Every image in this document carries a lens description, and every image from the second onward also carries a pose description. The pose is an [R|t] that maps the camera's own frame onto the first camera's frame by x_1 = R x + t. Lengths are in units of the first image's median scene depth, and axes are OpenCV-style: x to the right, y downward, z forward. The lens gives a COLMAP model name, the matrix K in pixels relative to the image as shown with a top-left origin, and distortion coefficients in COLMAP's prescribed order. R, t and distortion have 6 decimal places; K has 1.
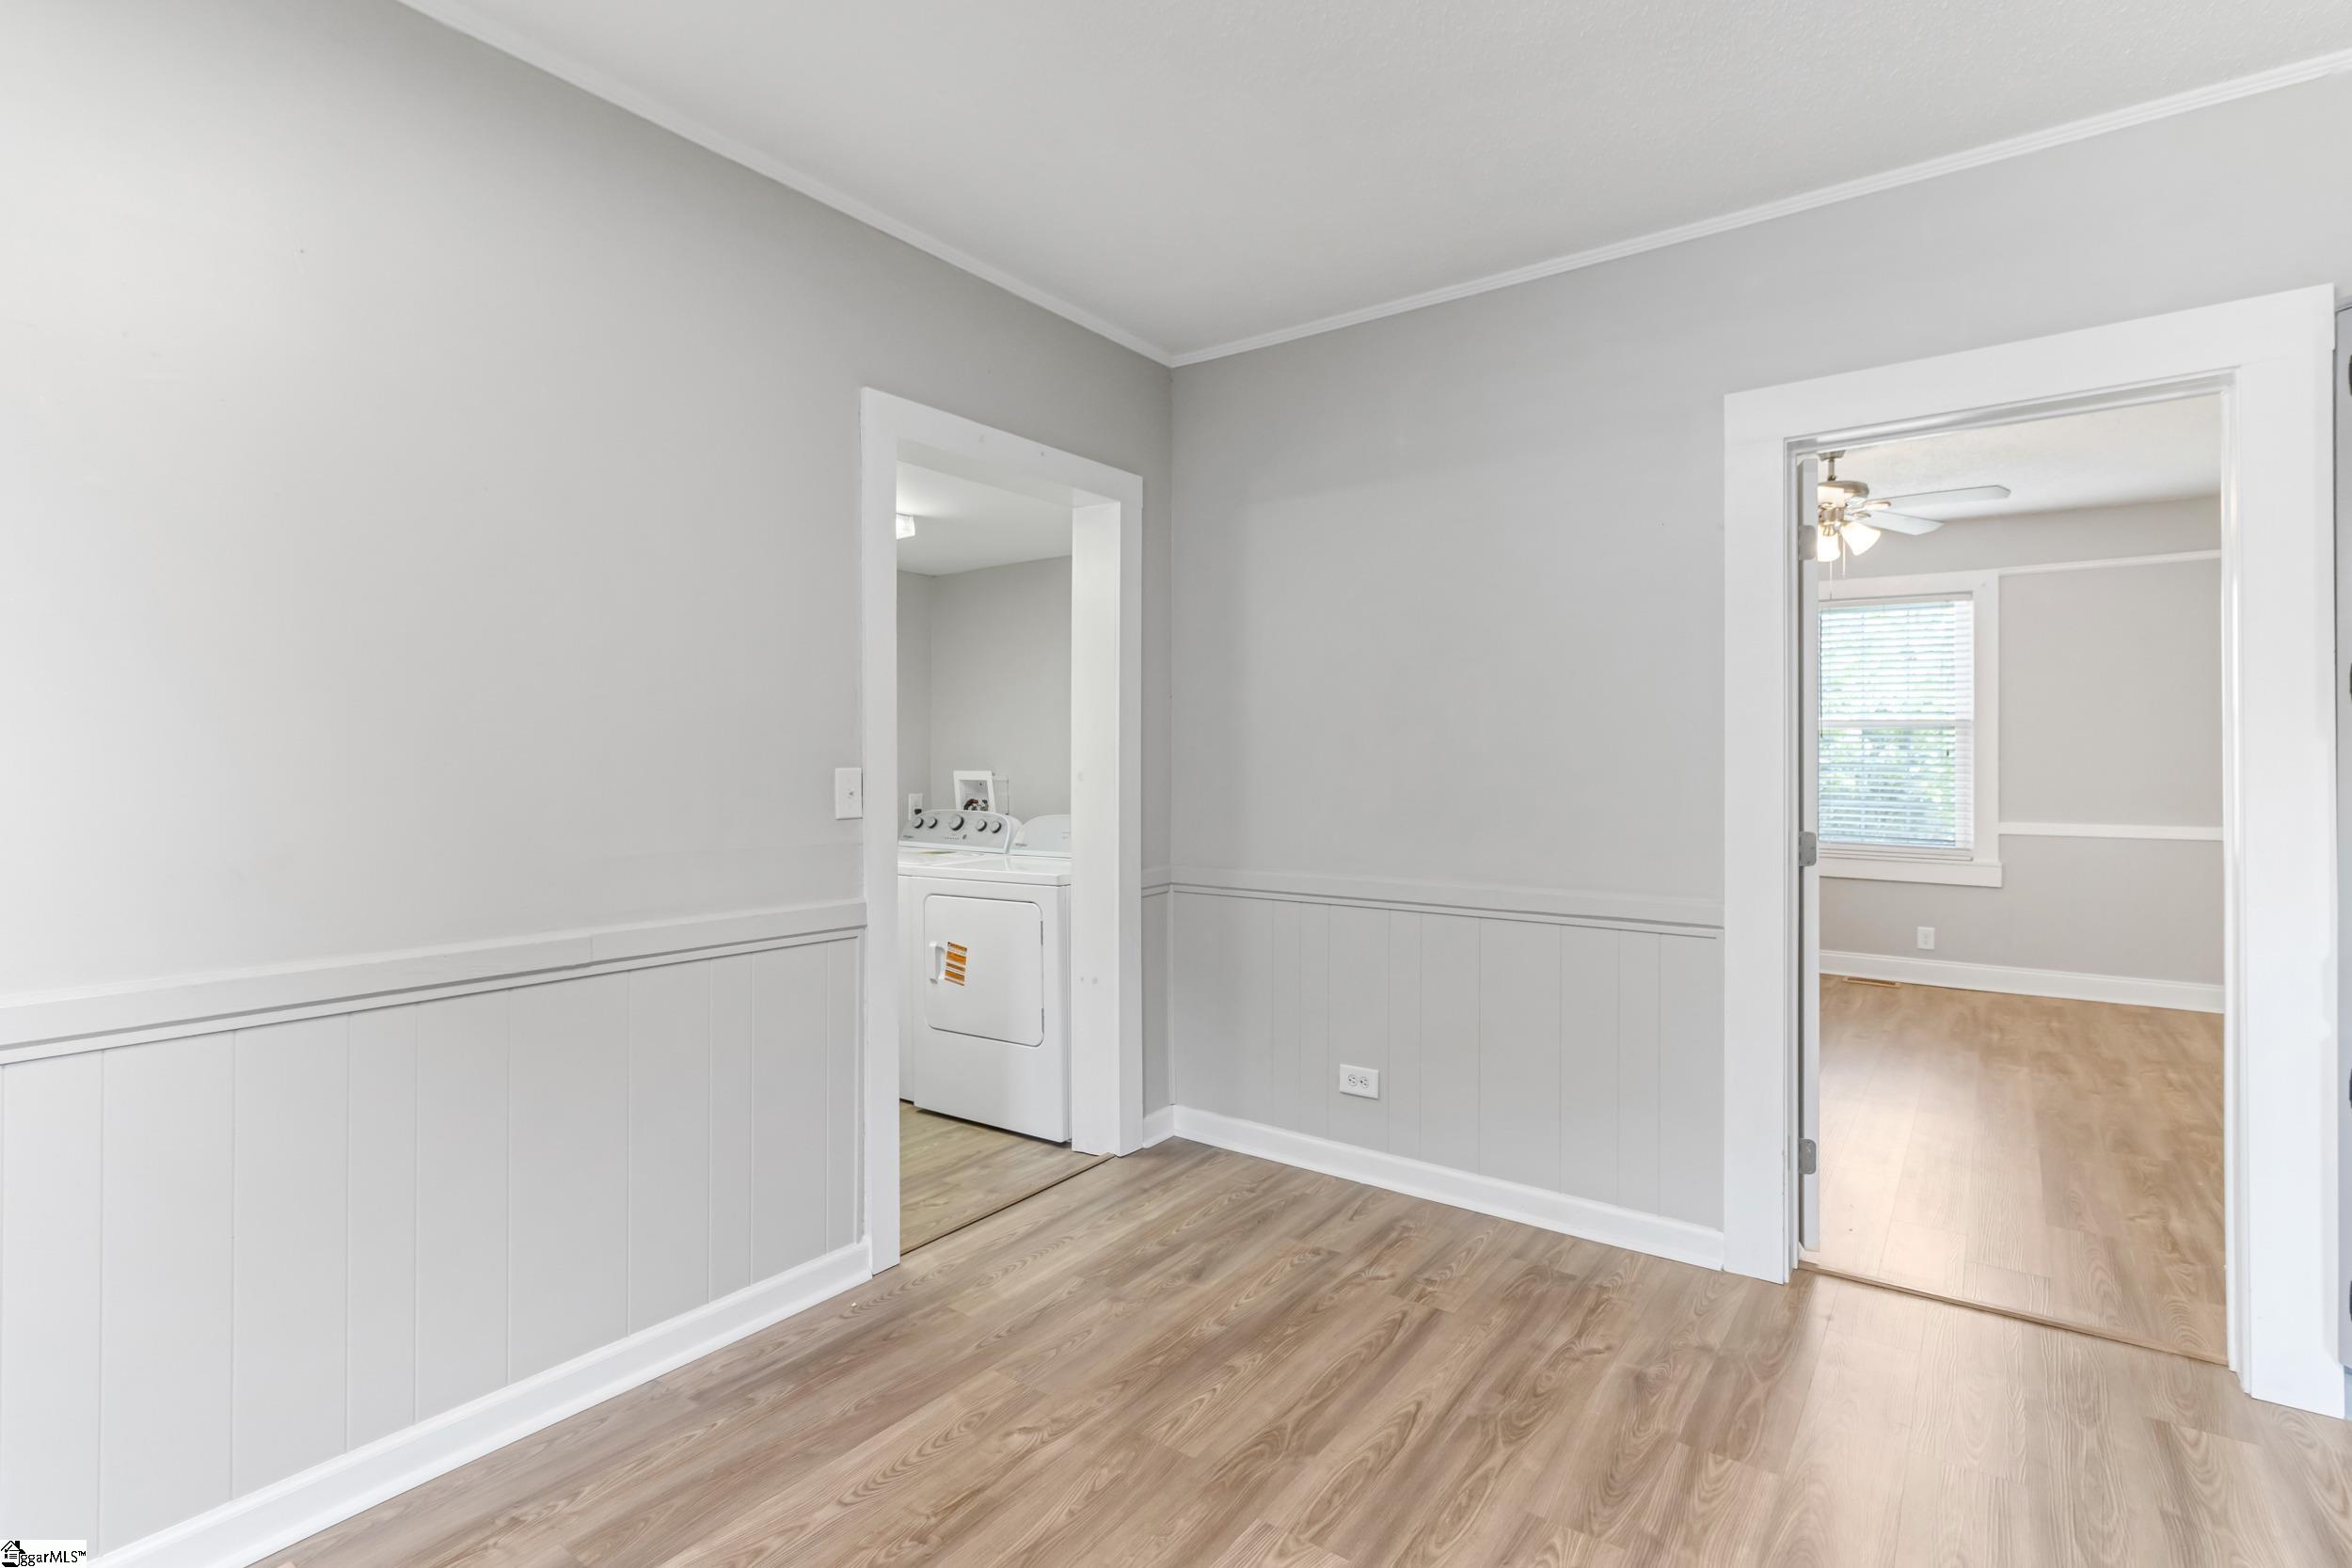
lens RADIAL K [[1128.8, 0, 1142.0], [0, 1128.8, 769.6], [0, 0, 1]] dist [0.001008, 0.001909]
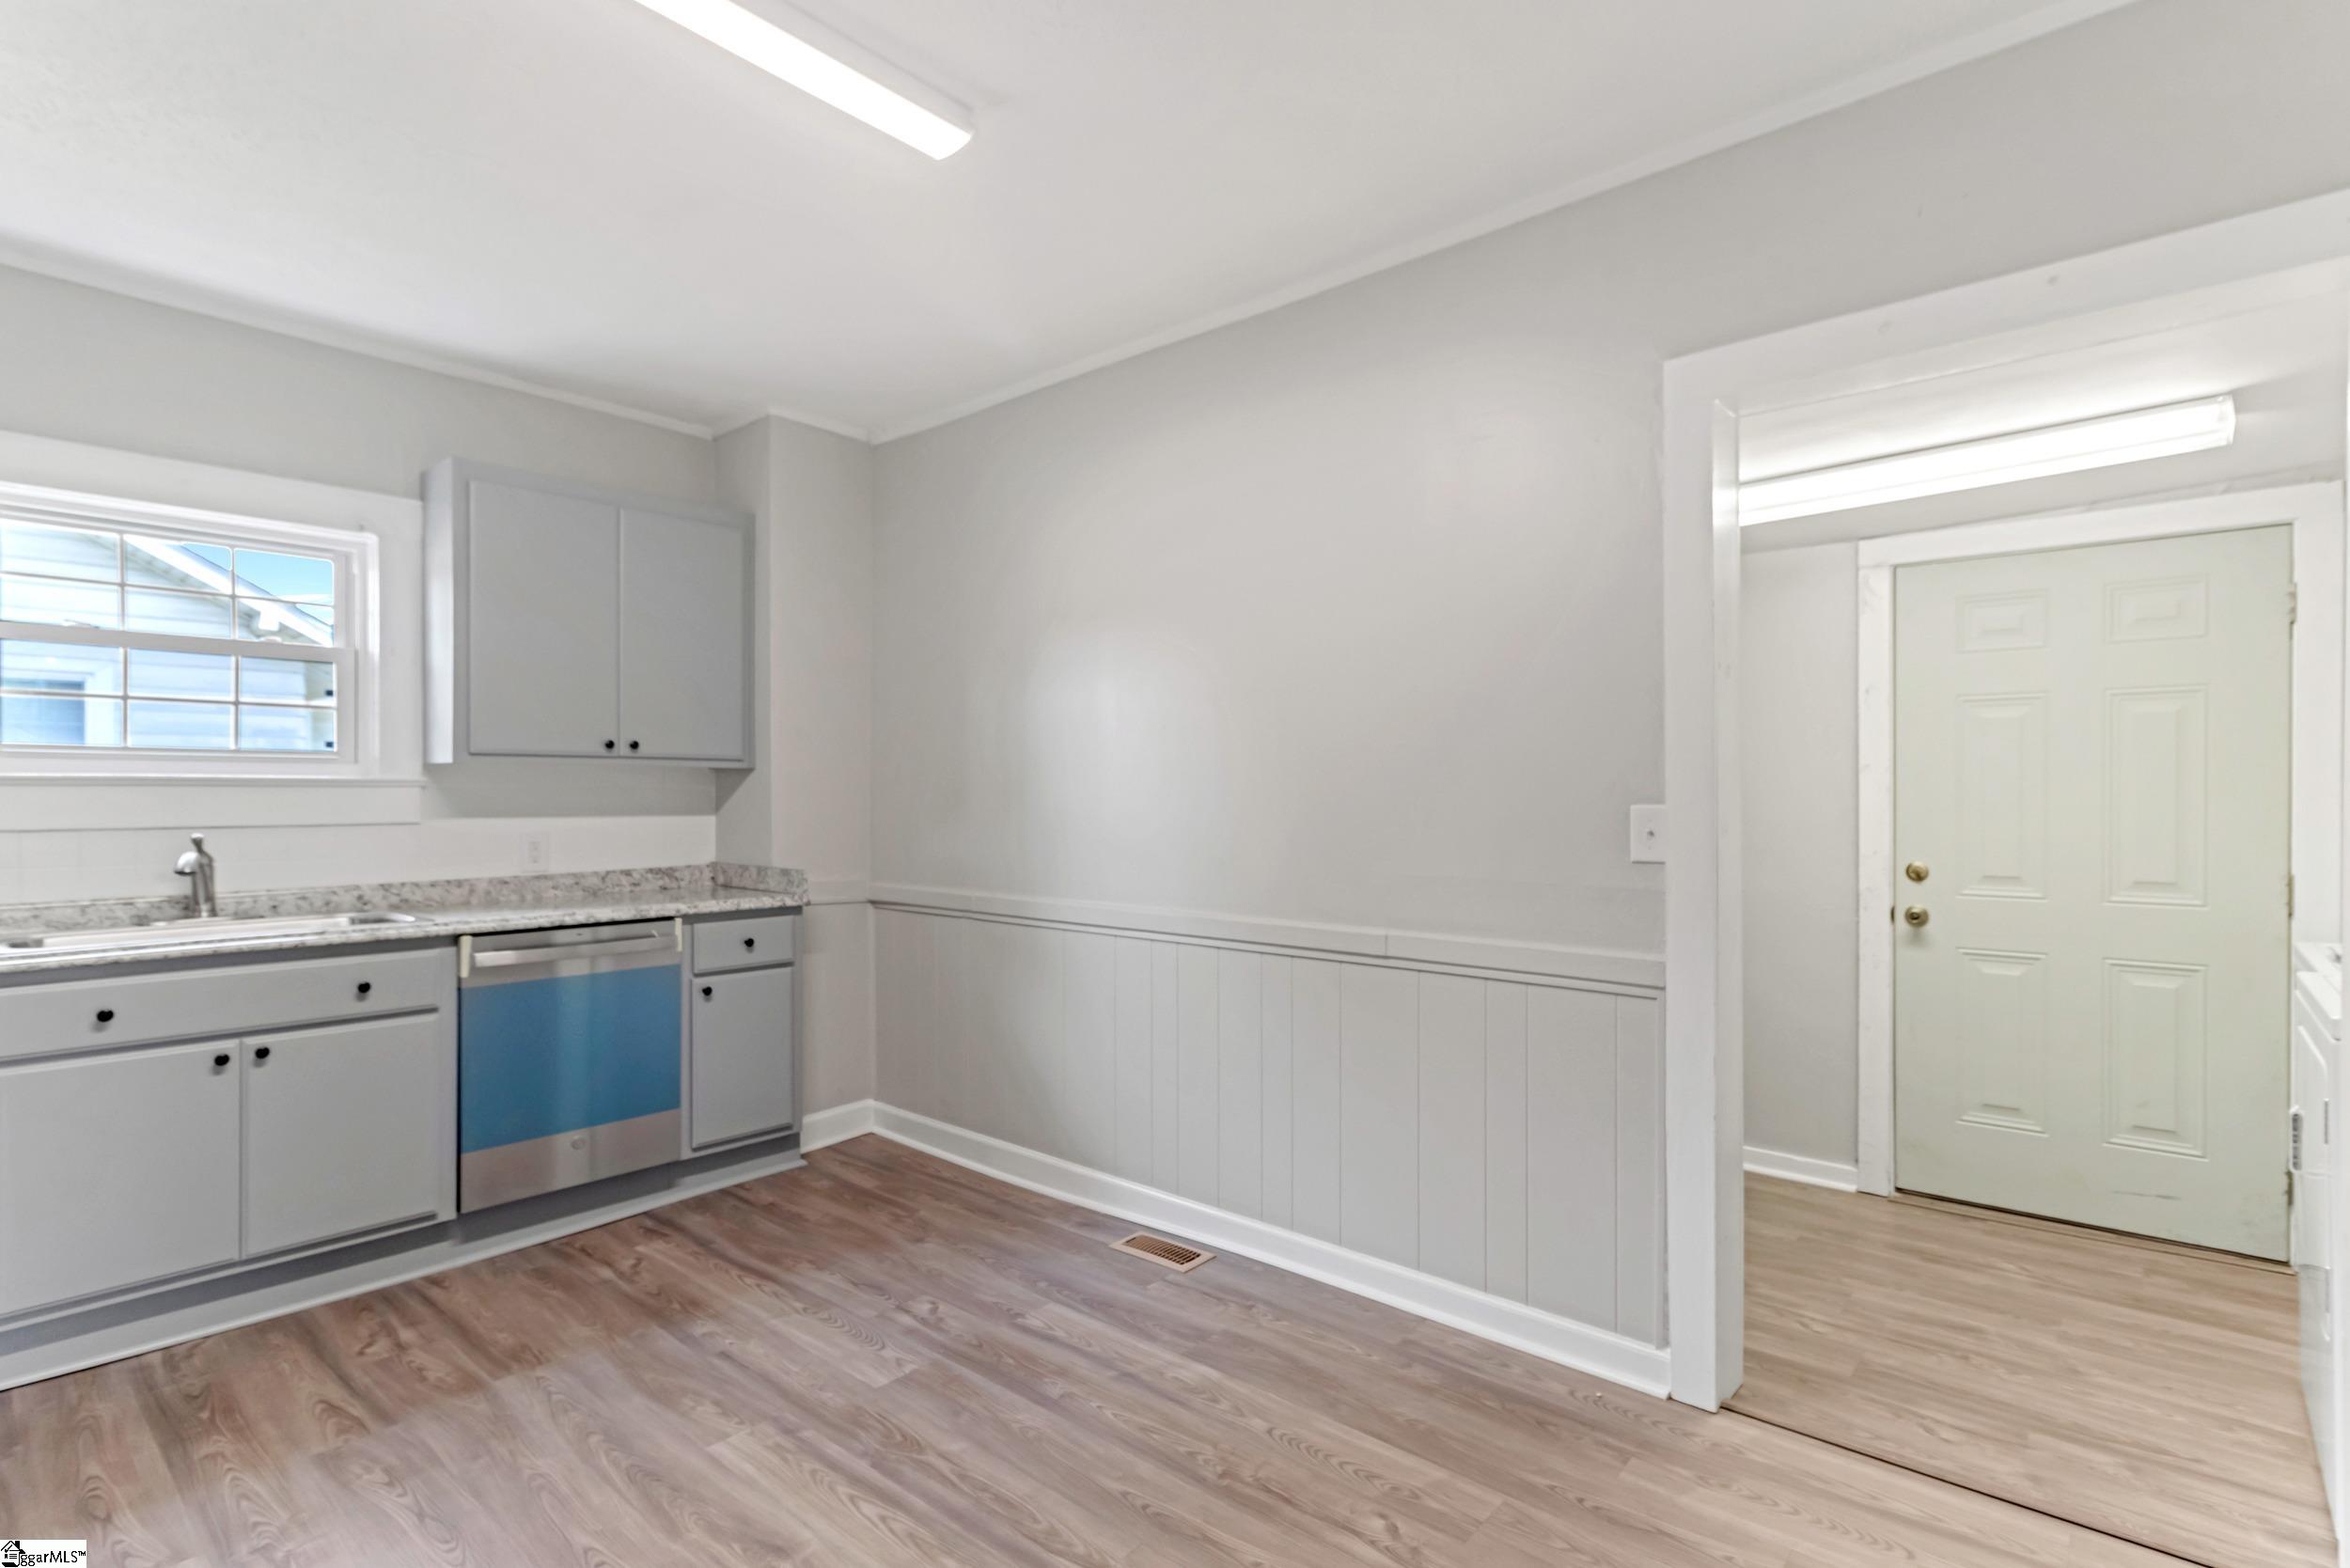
lens RADIAL K [[1128.0, 0, 1189.4], [0, 1128.0, 781.3], [0, 0, 1]] dist [0.001008, 0.001909]
pose [[-0.064628, -0.003796, -0.997902, 0.782201], [0.001283, 0.999992, -0.003887, -0.020512], [0.997909, -0.001531, -0.064623, 0.843397]]
